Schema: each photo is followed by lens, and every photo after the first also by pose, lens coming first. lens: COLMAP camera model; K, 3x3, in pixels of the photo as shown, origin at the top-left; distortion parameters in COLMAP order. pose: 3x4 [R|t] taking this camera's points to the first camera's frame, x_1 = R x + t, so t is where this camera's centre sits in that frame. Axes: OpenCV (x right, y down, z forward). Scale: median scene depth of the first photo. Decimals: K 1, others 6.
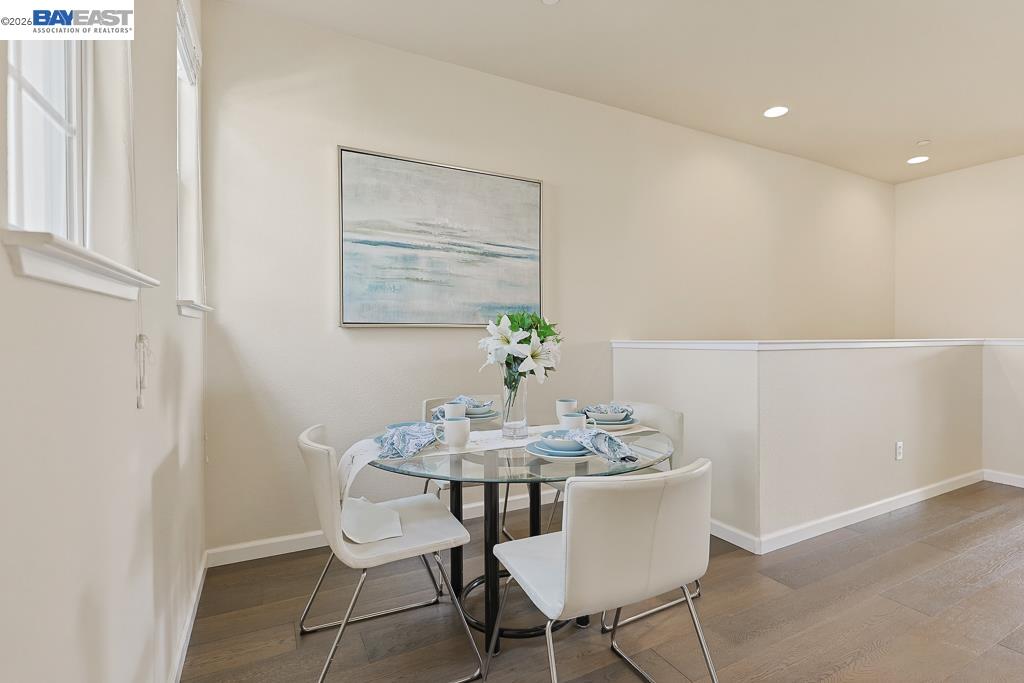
lens RADIAL K [[476.2, 0, 535.0], [0, 476.2, 346.3], [0, 0, 1]] dist [-0.010606, -0.002508]
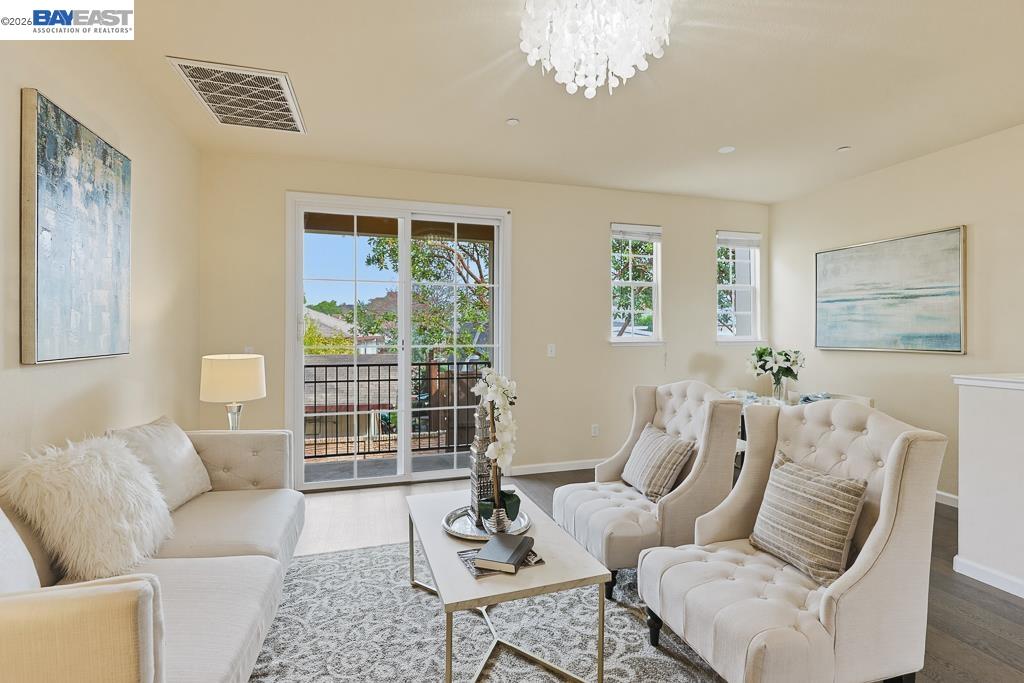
lens RADIAL K [[476.2, 0, 513.1], [0, 476.2, 340.2], [0, 0, 1]] dist [-0.010606, -0.002508]
pose [[-0.207605, 0.014475, -0.978106, 1.628795], [-0.024611, 0.999497, 0.020015, -0.081572], [0.977903, 0.028227, -0.207144, 0.221983]]
